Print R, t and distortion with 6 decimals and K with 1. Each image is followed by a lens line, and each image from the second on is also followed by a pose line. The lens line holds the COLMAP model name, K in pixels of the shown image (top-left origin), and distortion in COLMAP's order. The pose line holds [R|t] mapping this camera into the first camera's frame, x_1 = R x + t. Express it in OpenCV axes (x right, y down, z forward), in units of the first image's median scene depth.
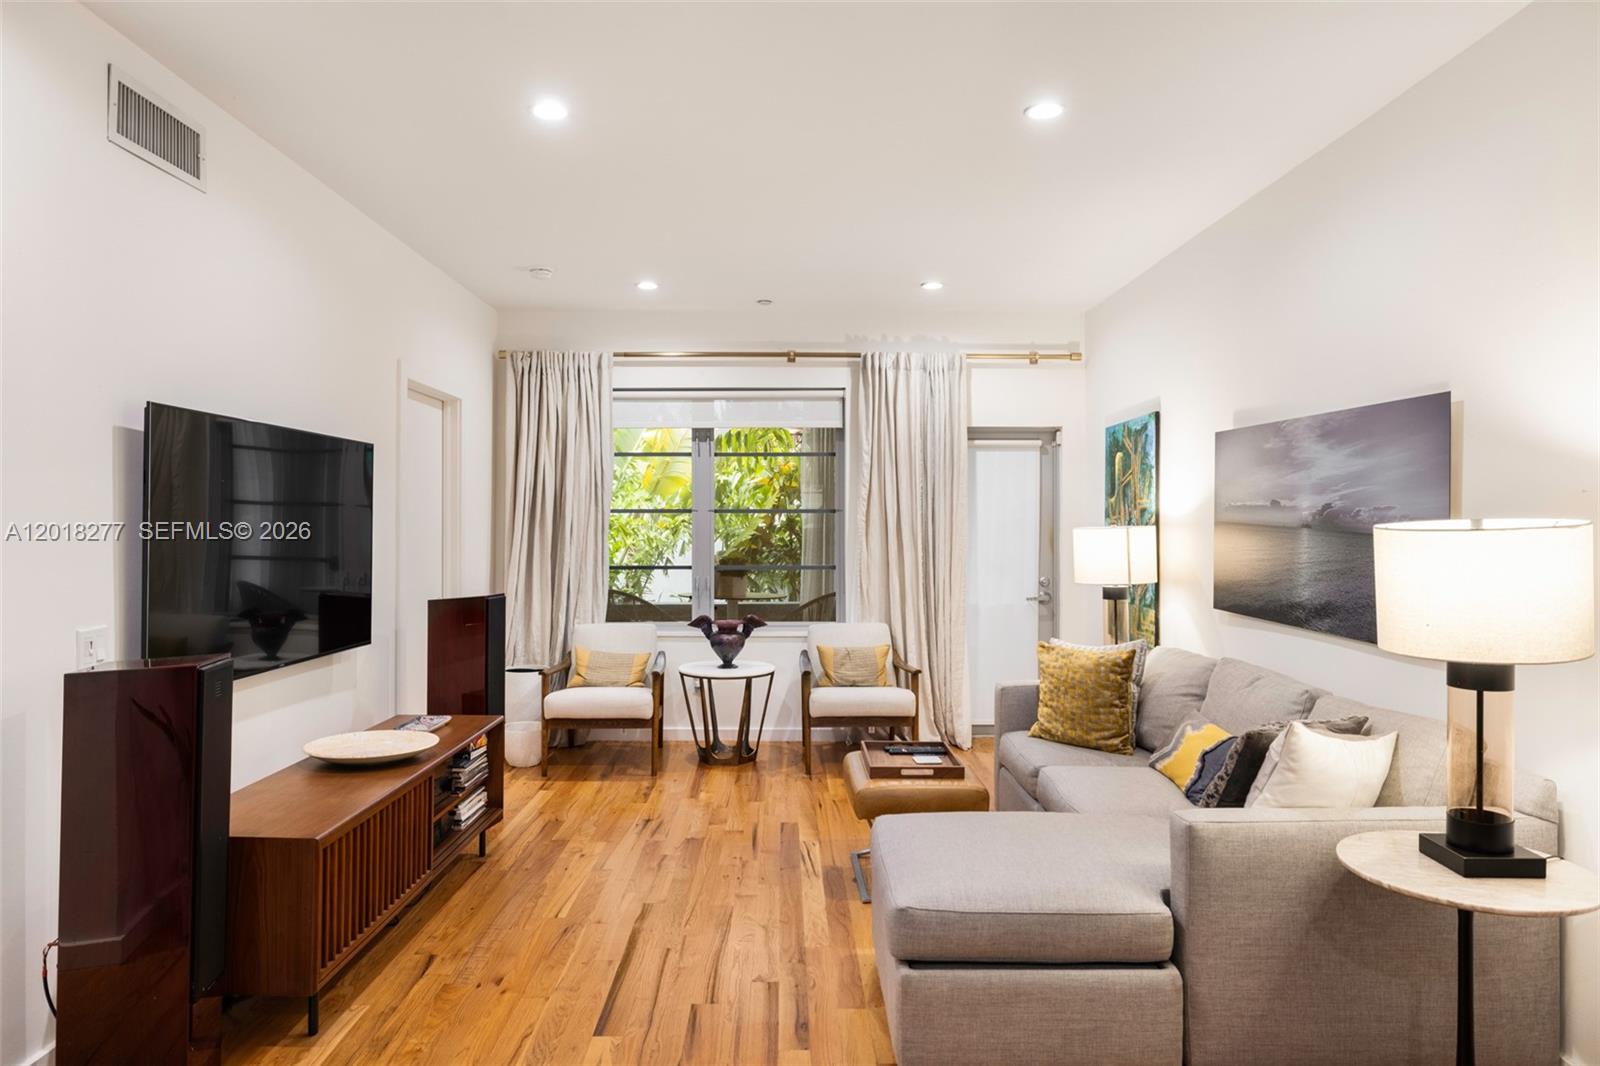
lens RADIAL K [[1013.8, 0, 794.7], [0, 1013.8, 529.6], [0, 0, 1]] dist [-0.004336, -0.001012]
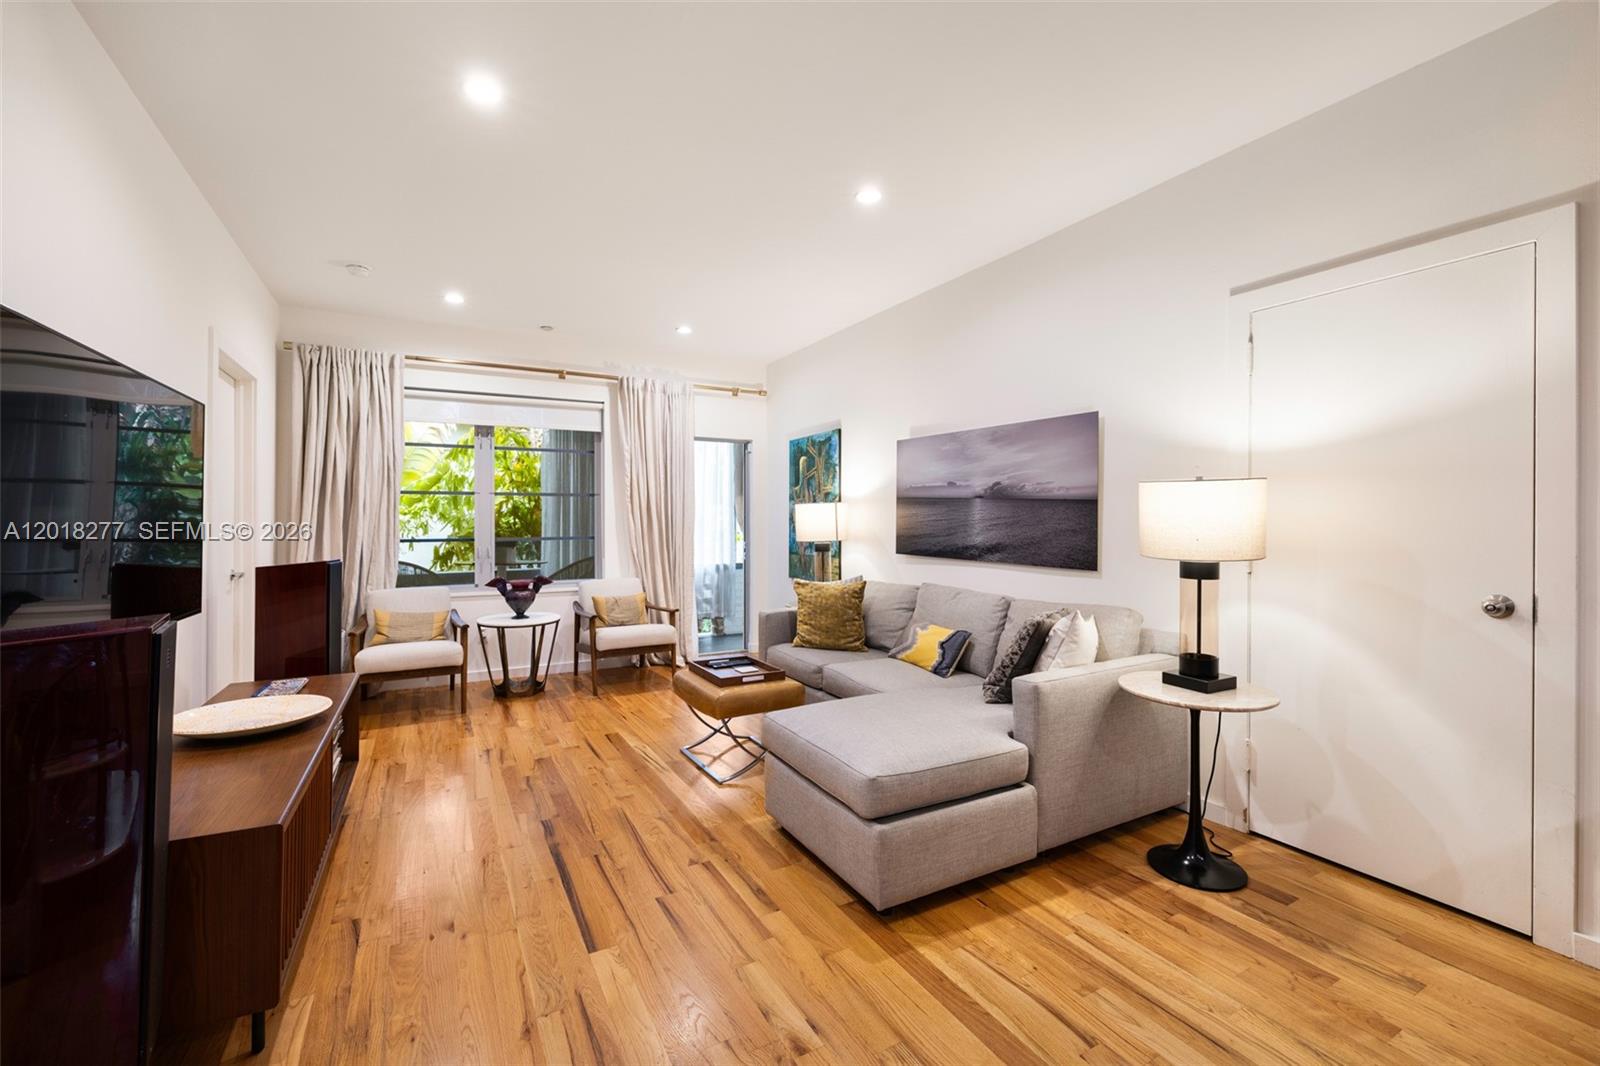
lens RADIAL K [[666.7, 0, 800.9], [0, 666.7, 519.6], [0, 0, 1]] dist [-0.001506, -0.001136]
pose [[0.883861, -0.004086, 0.467731, -0.203278], [0.006421, 0.999974, -0.003397, 0.029110], [-0.467705, 0.006005, 0.883864, 0.168990]]
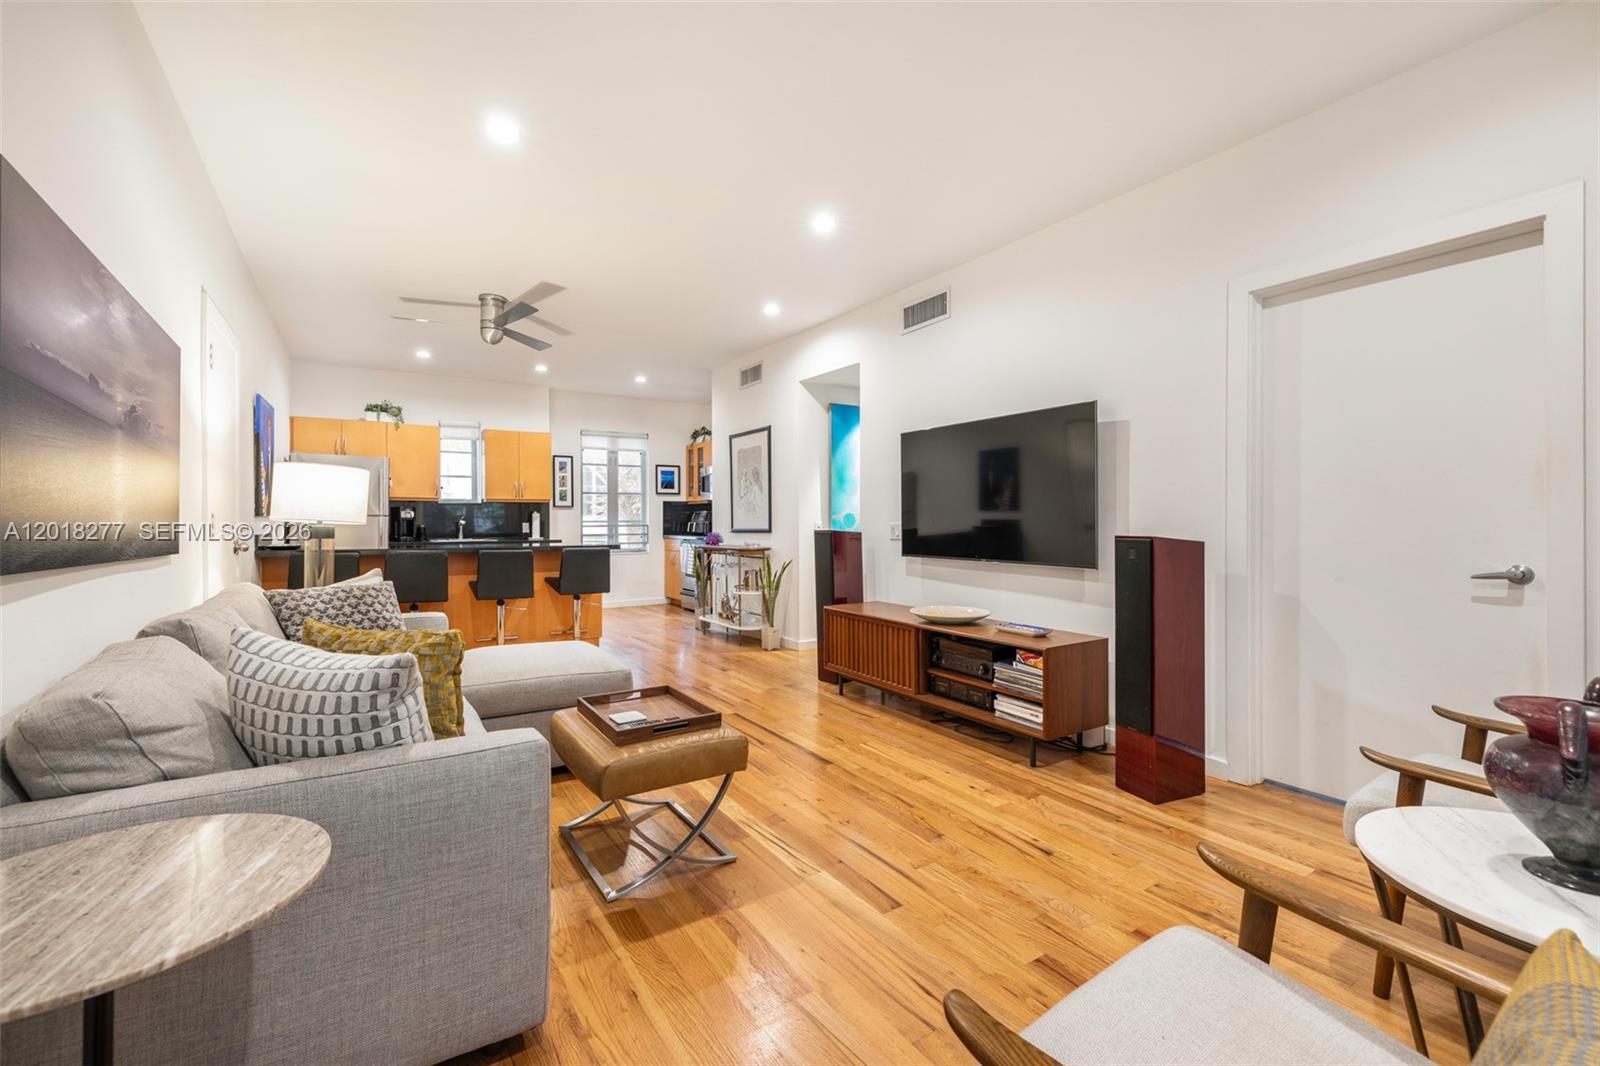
lens RADIAL K [[666.7, 0, 798.9], [0, 666.7, 522.3], [0, 0, 1]] dist [-0.001506, -0.001136]
pose [[-0.839120, -0.003860, -0.543932, 0.293690], [-0.008161, 0.999952, 0.005494, 0.054493], [0.543885, 0.009049, -0.839111, 1.439012]]
